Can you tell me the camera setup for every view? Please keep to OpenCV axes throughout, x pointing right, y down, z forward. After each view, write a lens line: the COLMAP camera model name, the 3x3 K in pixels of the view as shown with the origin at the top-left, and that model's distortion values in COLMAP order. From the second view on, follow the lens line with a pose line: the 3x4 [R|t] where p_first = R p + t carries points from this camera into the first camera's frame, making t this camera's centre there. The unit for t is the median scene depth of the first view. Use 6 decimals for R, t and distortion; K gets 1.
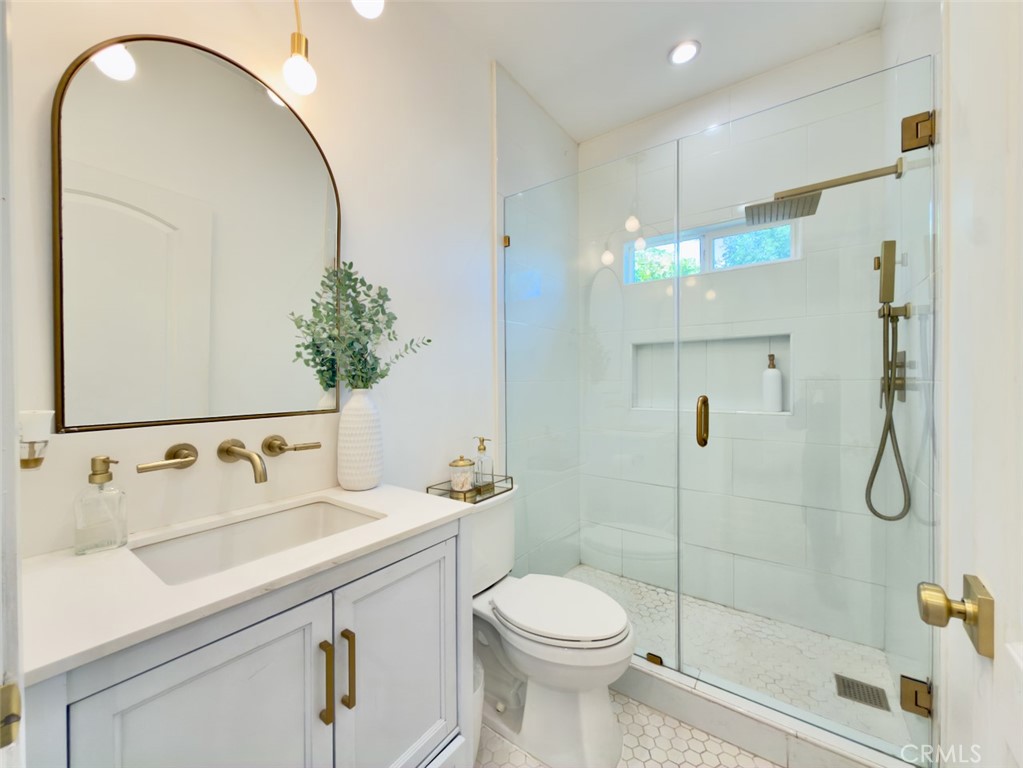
lens RADIAL K [[410.3, 0, 513.2], [0, 410.3, 384.8], [0, 0, 1]] dist [0.001558, -0.000975]
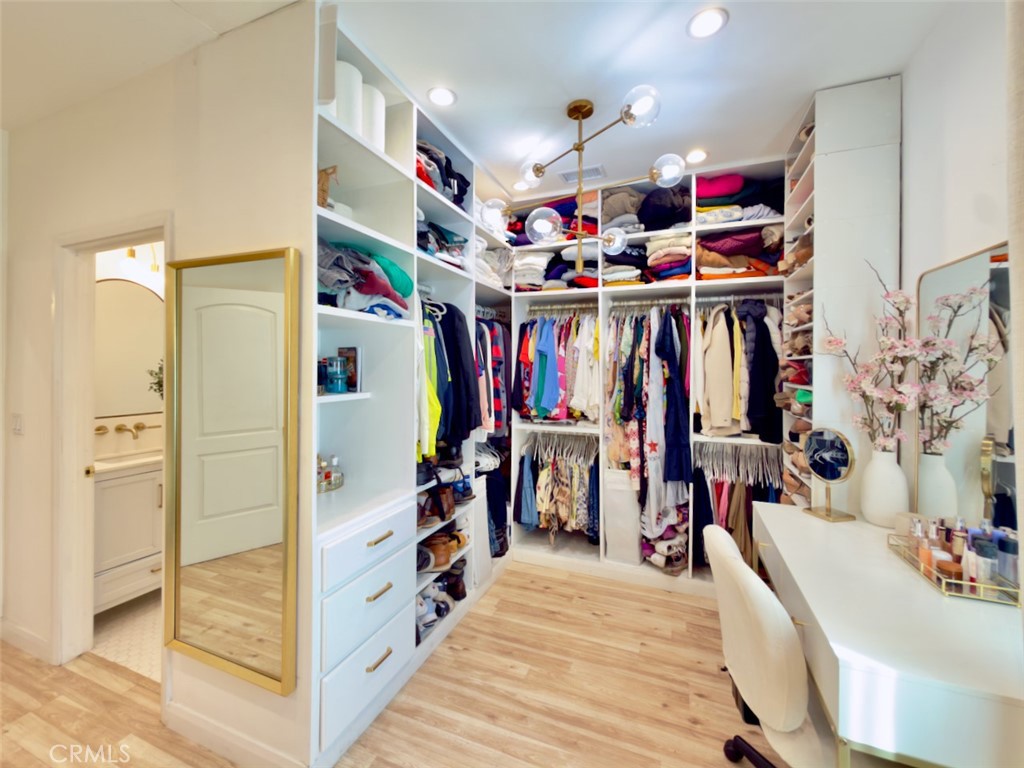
lens RADIAL K [[410.9, 0, 512.2], [0, 410.9, 374.1], [0, 0, 1]] dist [-0.000966, 0.000222]
pose [[0.968913, 0.007835, 0.247278, 1.072054], [-0.006496, 0.999959, -0.006229, -0.185192], [-0.247317, 0.004429, 0.968924, -2.137632]]
